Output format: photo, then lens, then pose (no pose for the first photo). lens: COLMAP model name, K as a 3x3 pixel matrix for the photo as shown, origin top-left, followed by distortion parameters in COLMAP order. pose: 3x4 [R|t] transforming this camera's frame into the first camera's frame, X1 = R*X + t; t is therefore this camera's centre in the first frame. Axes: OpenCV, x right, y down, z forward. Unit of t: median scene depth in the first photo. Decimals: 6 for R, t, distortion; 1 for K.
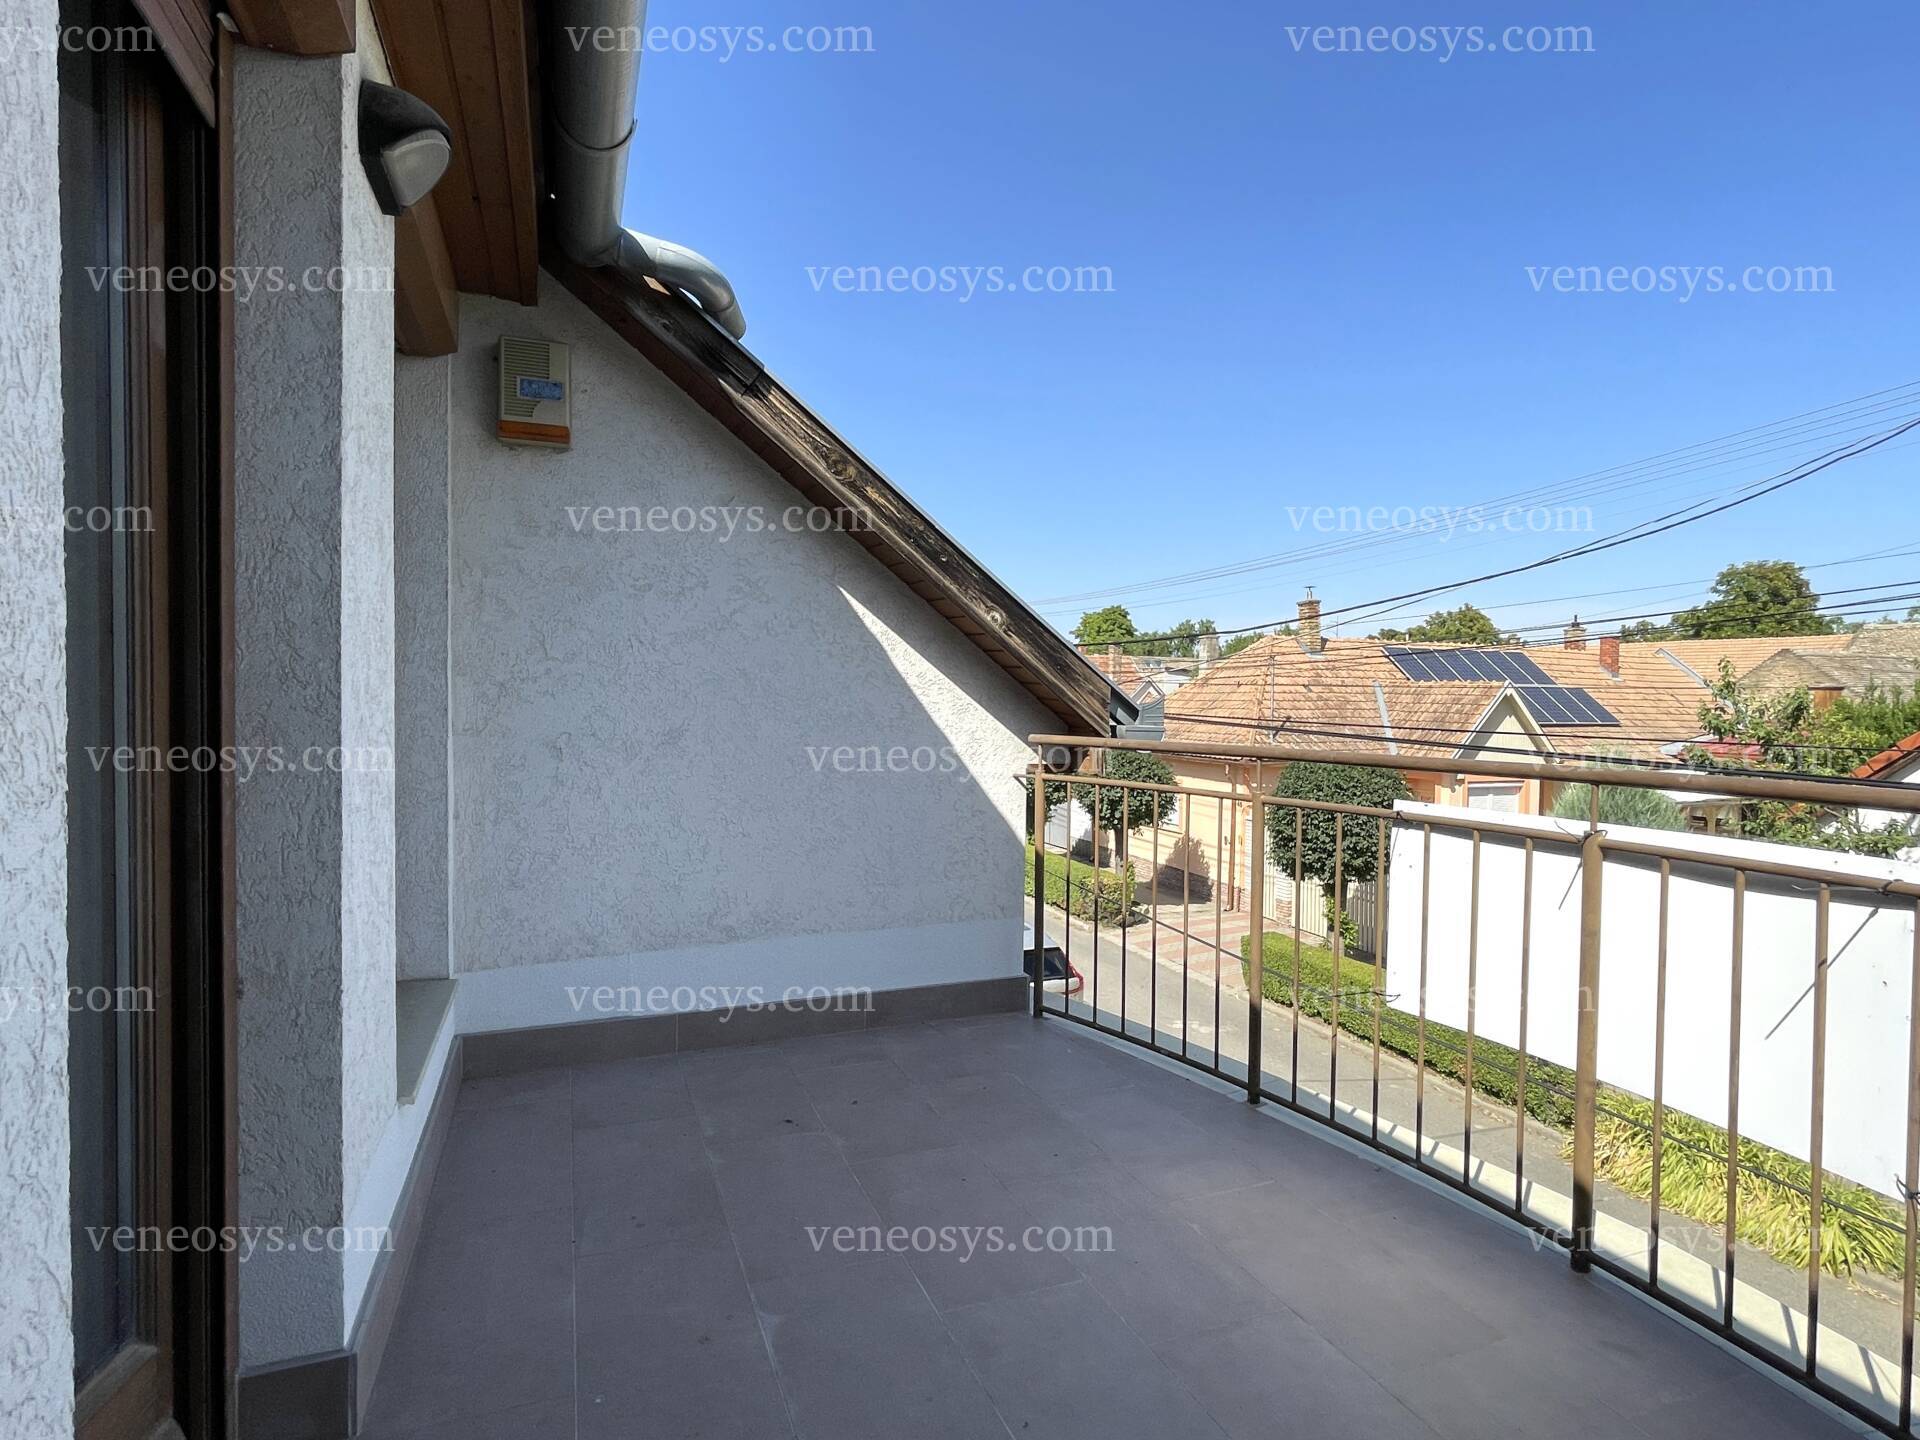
lens RADIAL K [[977.8, 0, 963.7], [0, 977.8, 721.6], [0, 0, 1]] dist [0.006894, 0.000600]
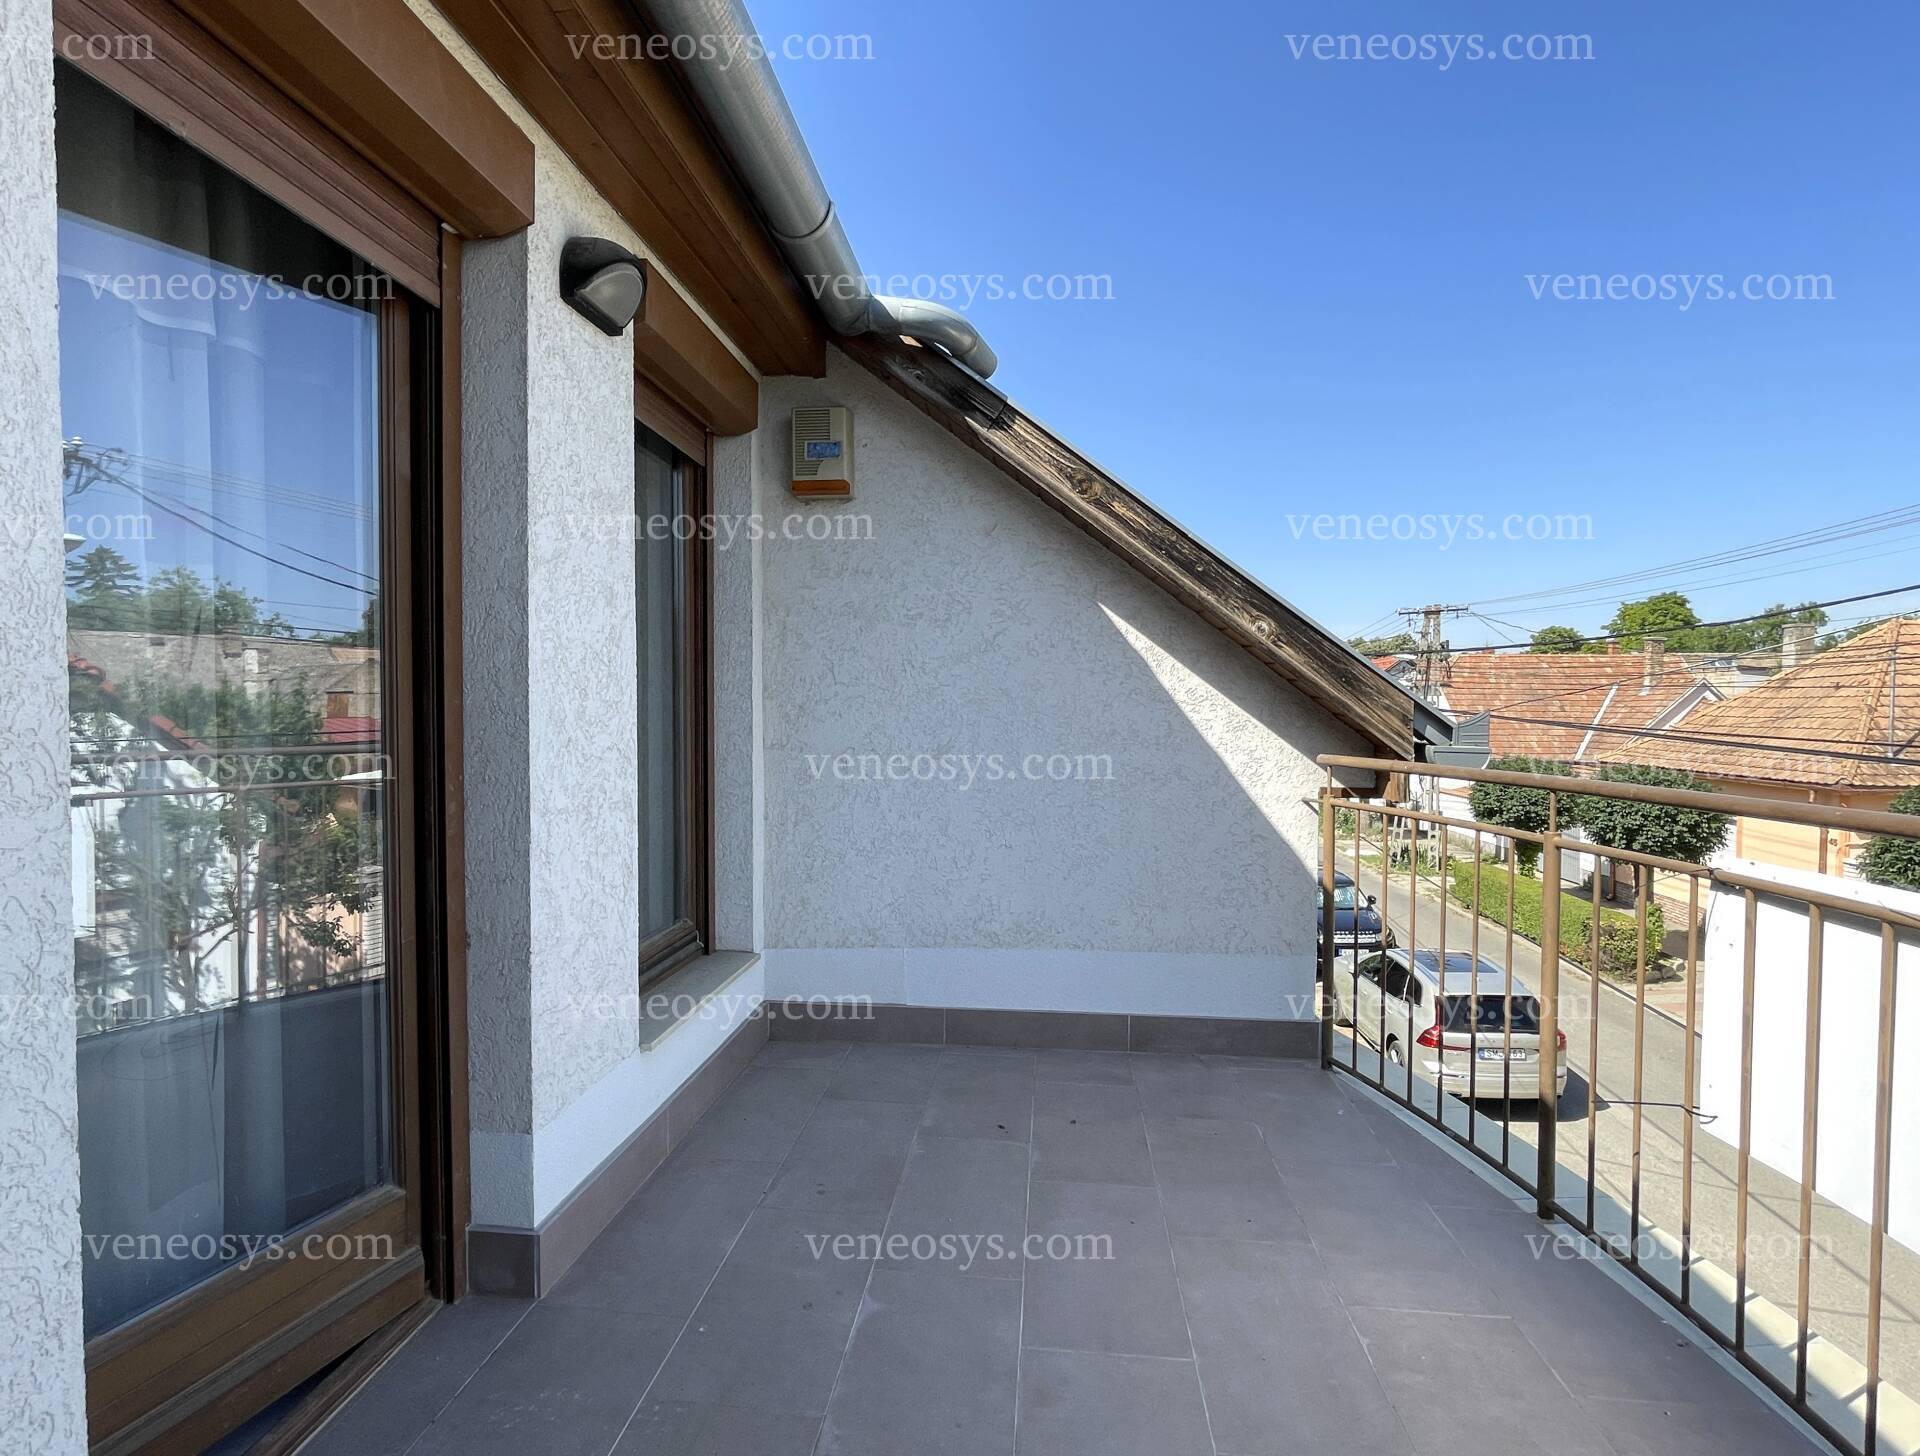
lens RADIAL K [[963.3, 0, 959.0], [0, 963.3, 731.3], [0, 0, 1]] dist [0.006027, -0.002245]
pose [[0.884994, 0.003523, -0.465590, 0.215113], [-0.003445, 0.999994, 0.001019, -0.009039], [0.465590, 0.000703, 0.885000, 0.065025]]
